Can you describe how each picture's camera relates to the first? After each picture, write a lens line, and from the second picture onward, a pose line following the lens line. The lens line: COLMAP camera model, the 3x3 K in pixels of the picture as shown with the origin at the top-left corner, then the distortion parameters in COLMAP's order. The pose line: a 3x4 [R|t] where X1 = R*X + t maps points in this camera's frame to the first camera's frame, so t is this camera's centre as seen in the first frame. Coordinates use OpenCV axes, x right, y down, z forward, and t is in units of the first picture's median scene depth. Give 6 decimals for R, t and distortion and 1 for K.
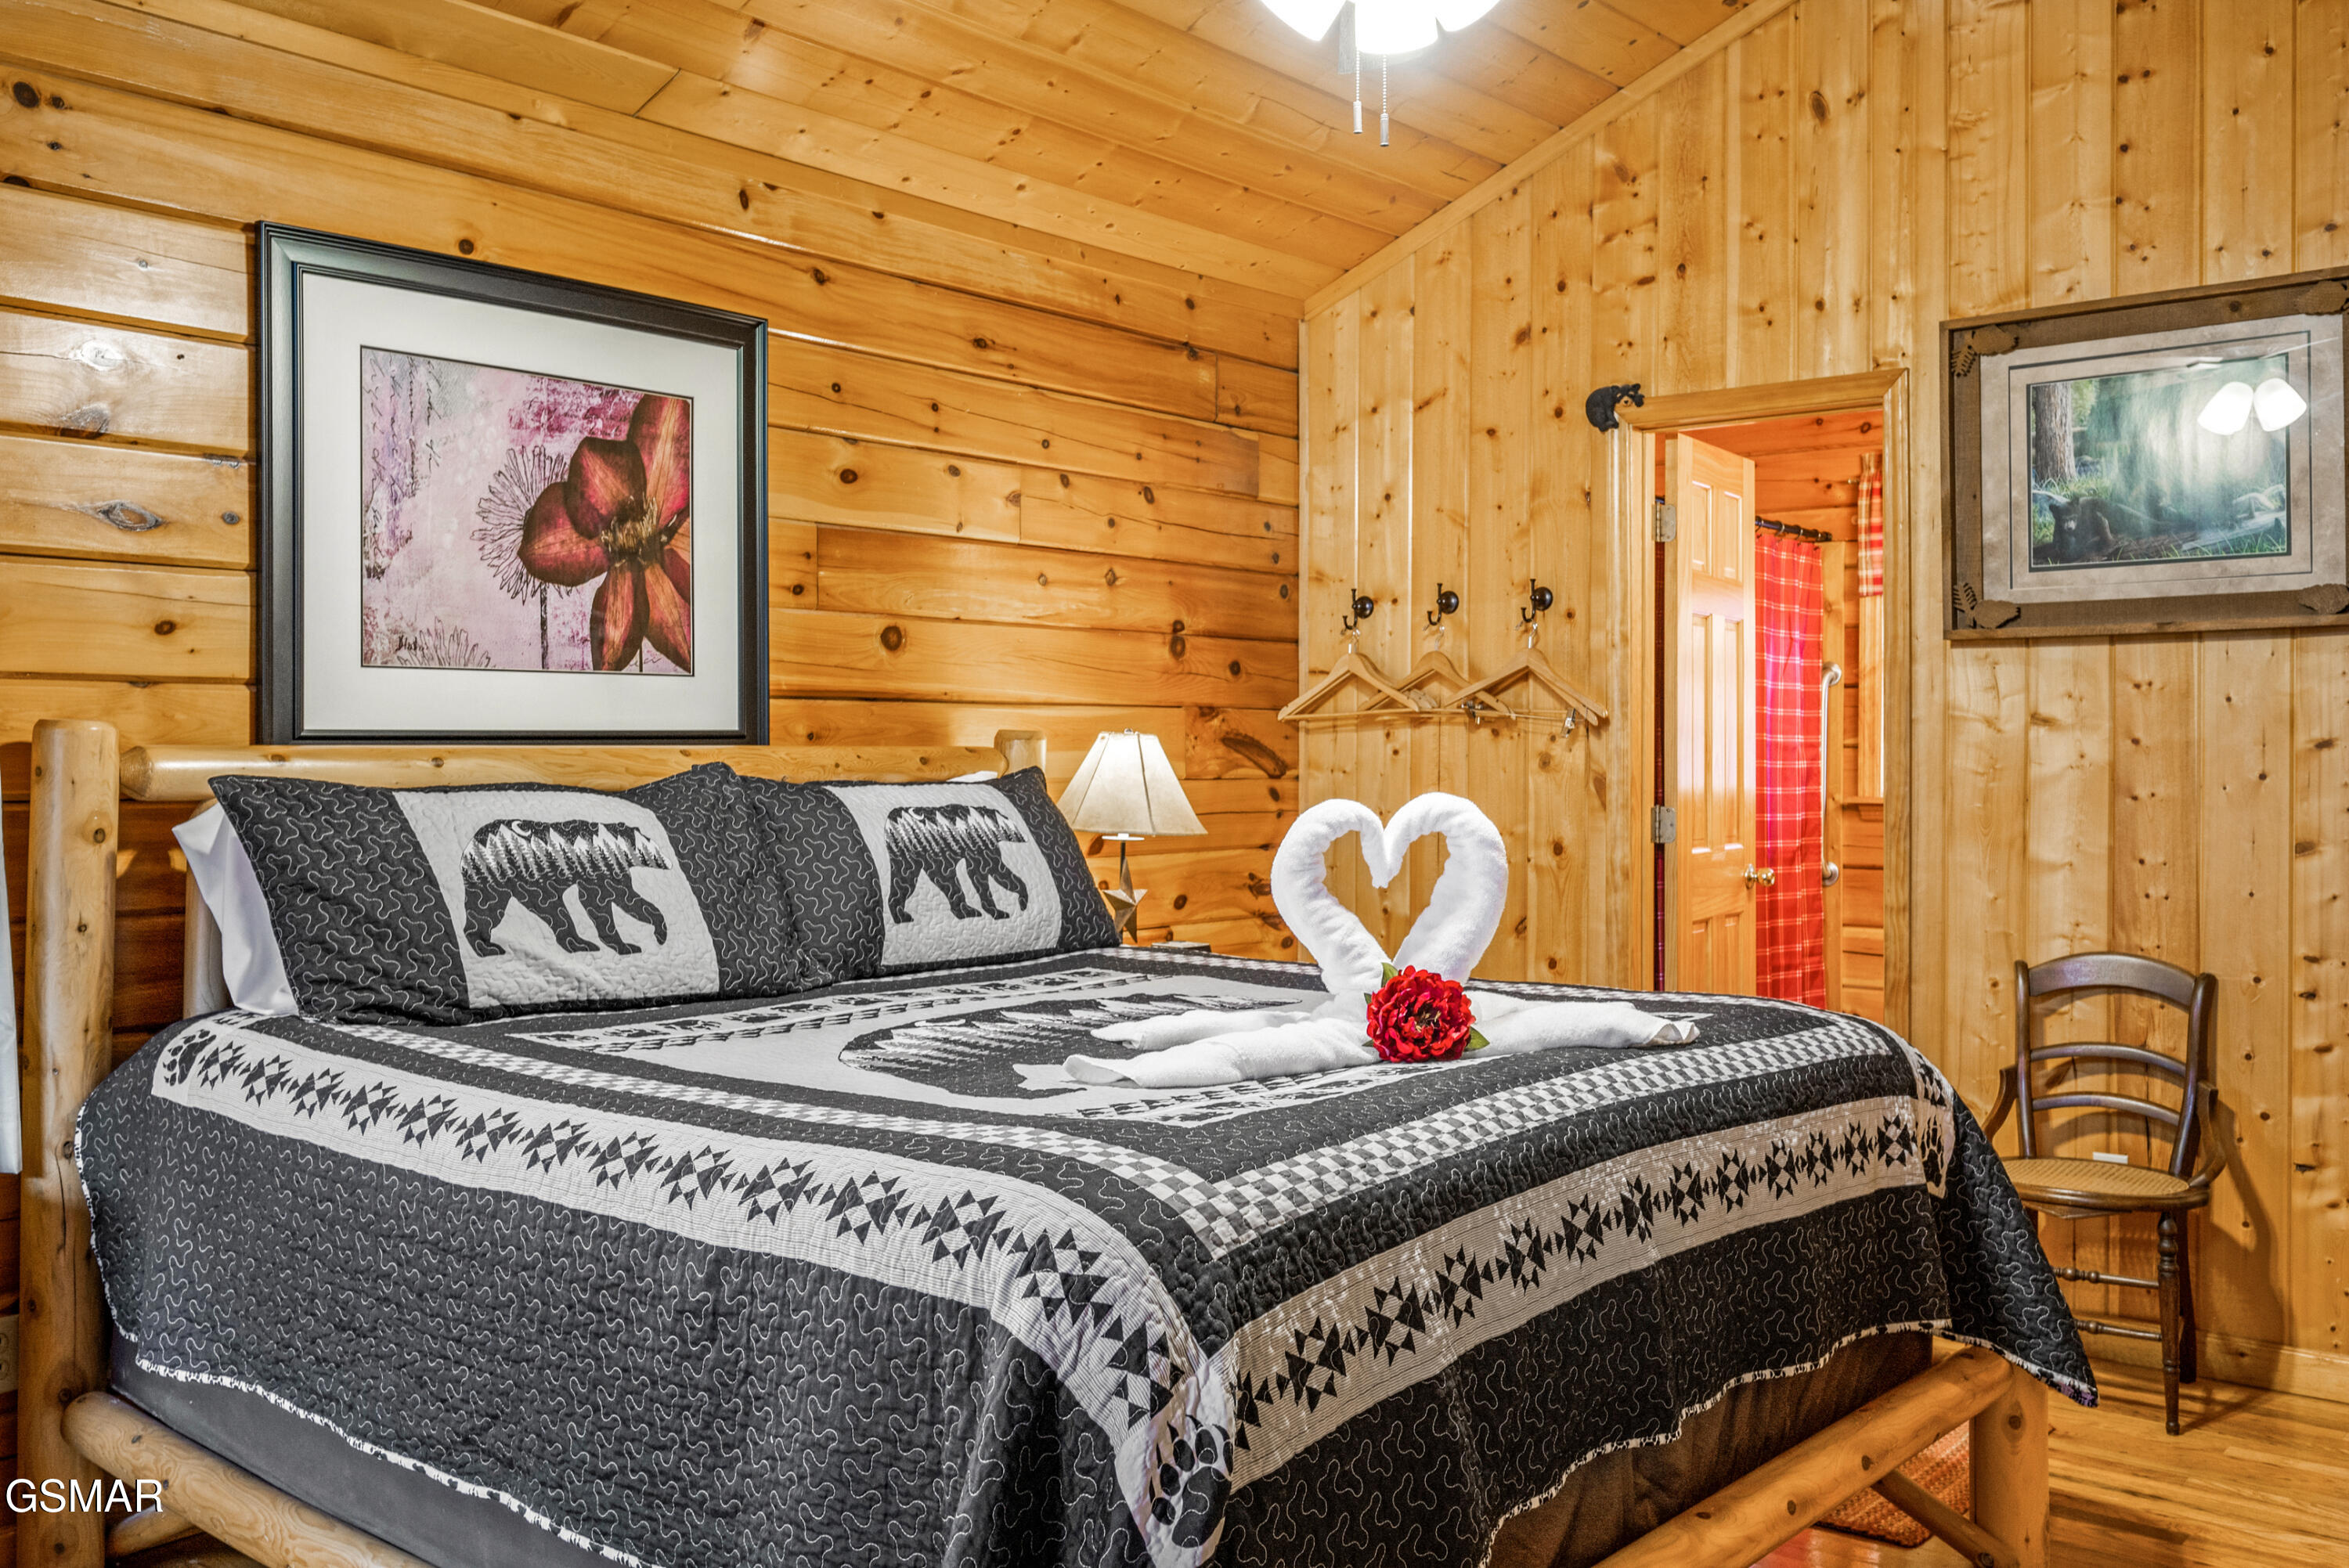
lens RADIAL K [[2062.4, 0, 1164.7], [0, 2062.4, 745.0], [0, 0, 1]] dist [0.000764, -0.008350]
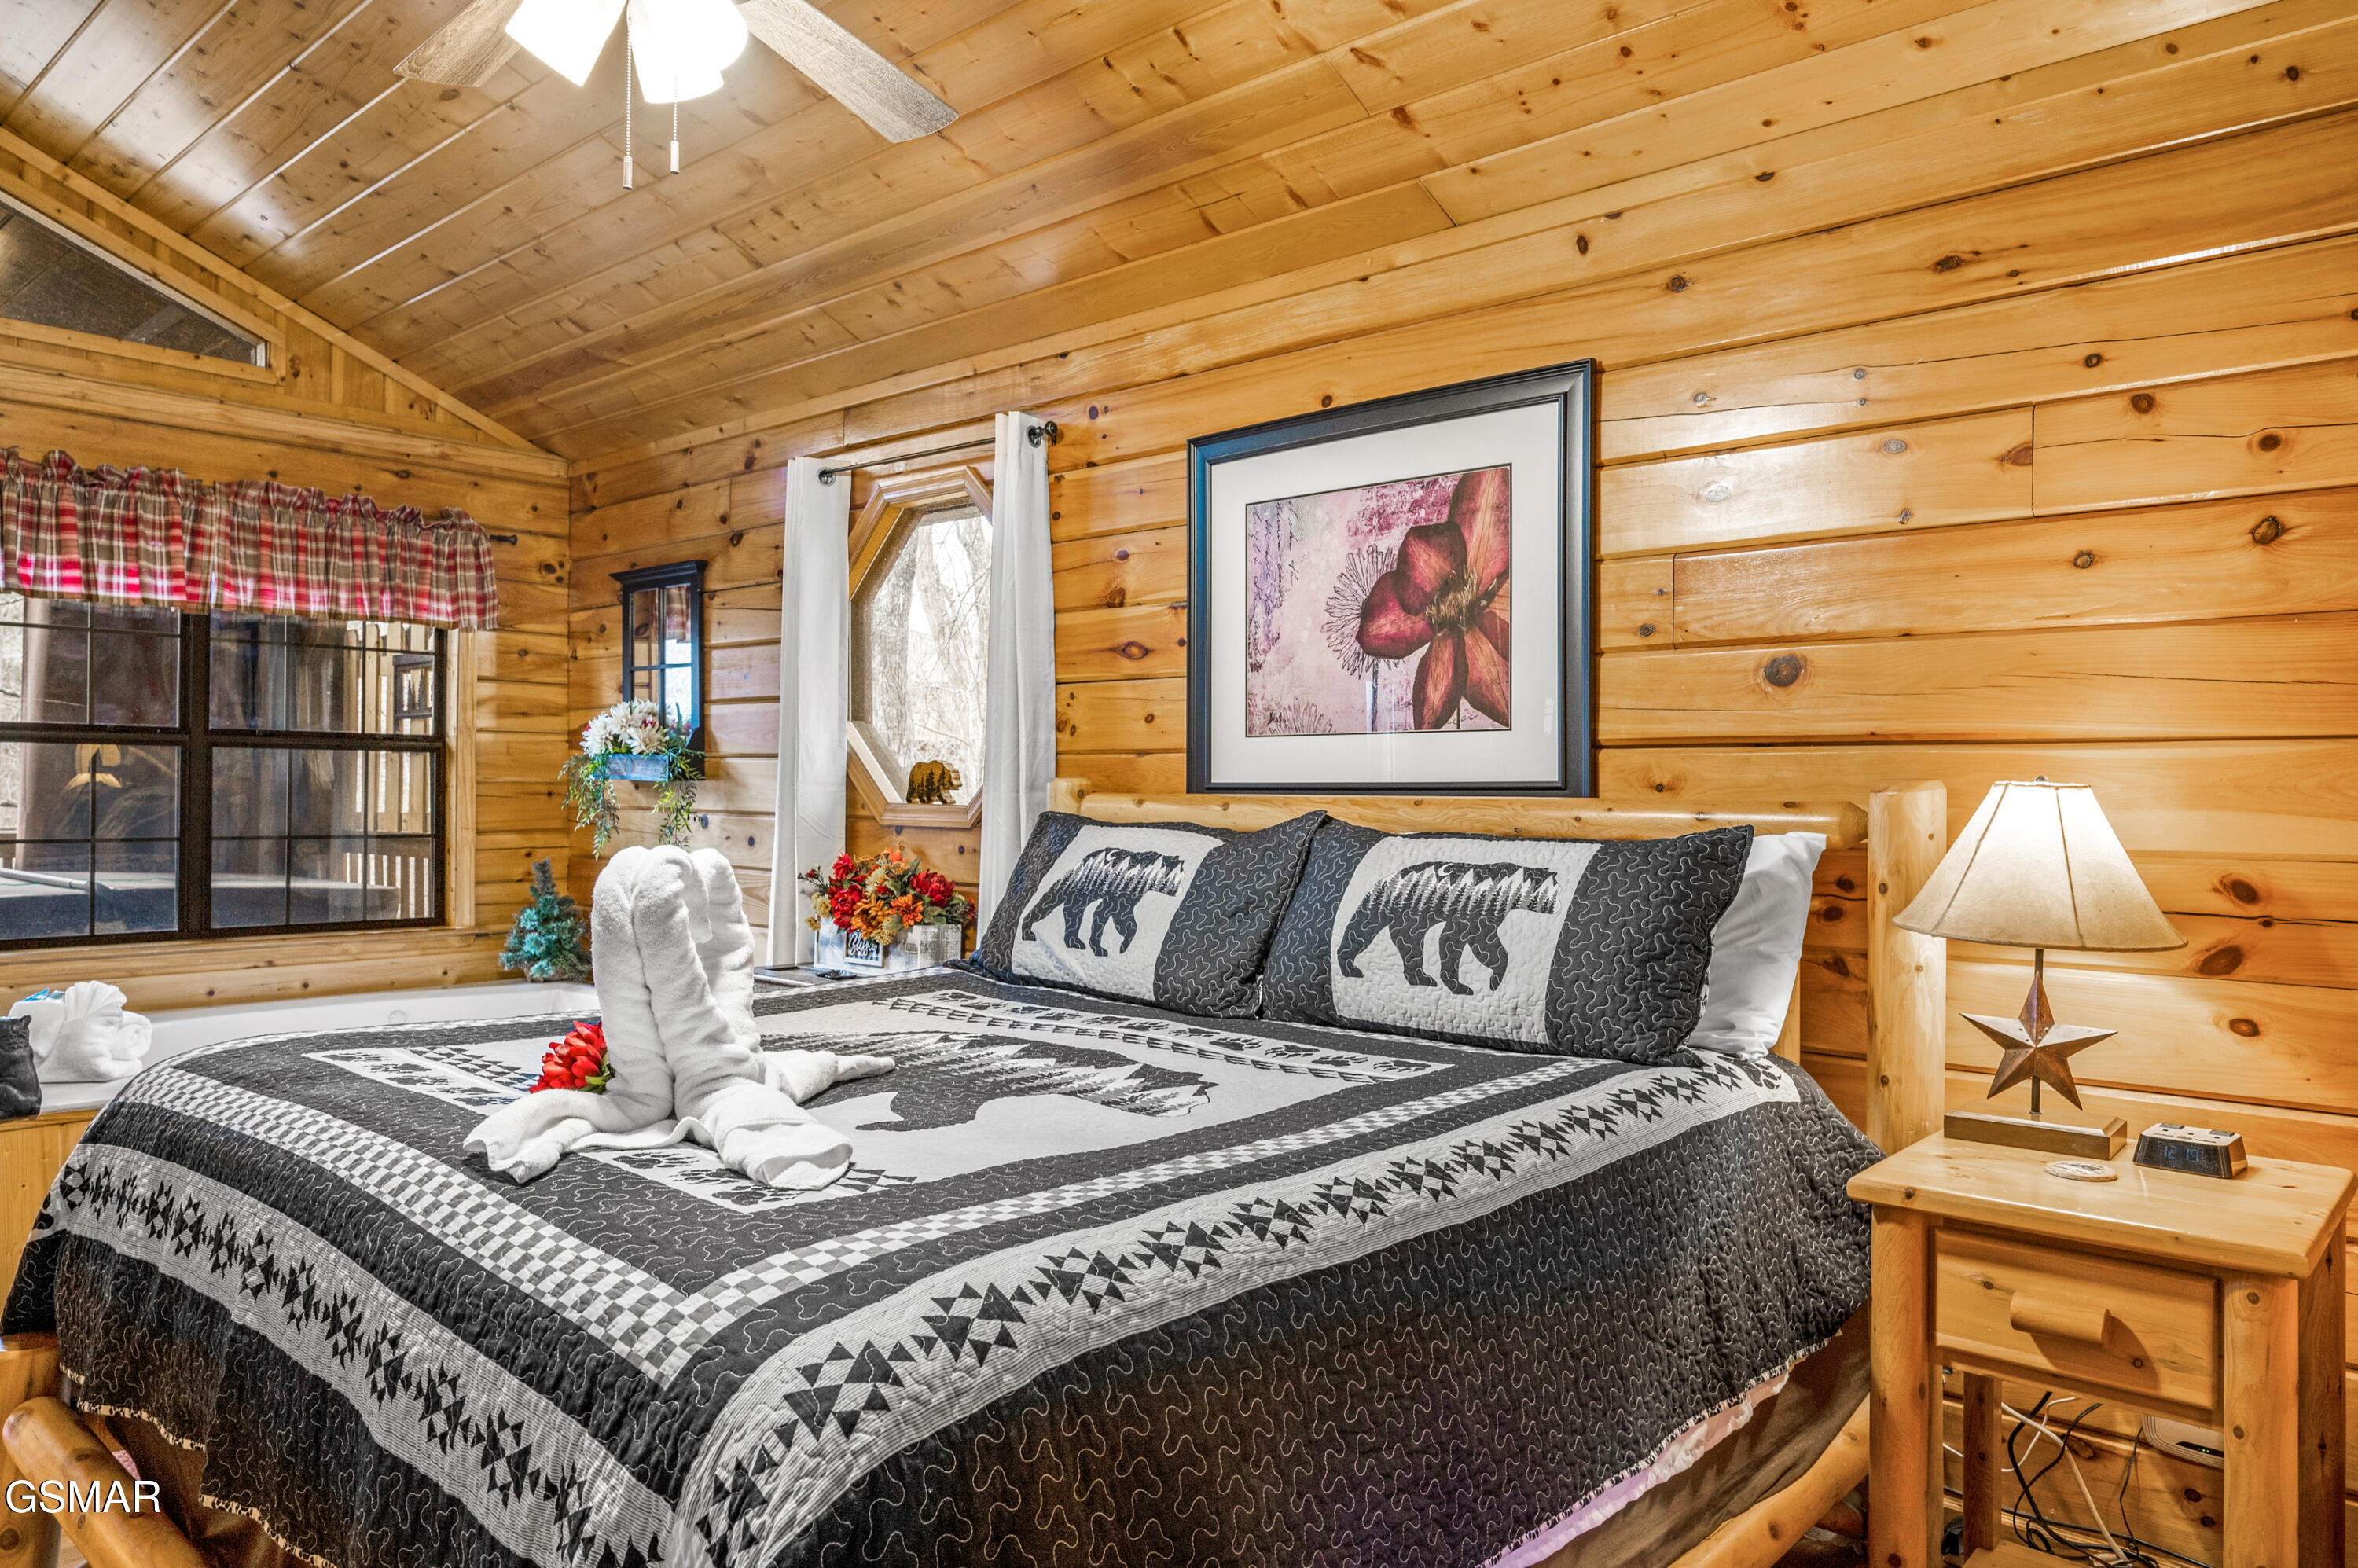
lens RADIAL K [[1547.2, 0, 1186.0], [0, 1547.2, 781.7], [0, 0, 1]] dist [-0.005845, -0.003367]
pose [[-0.036609, -0.005950, -0.999312, 0.590249], [-0.006543, 0.999962, -0.005714, -0.001885], [0.999308, 0.006329, -0.036647, 0.914773]]
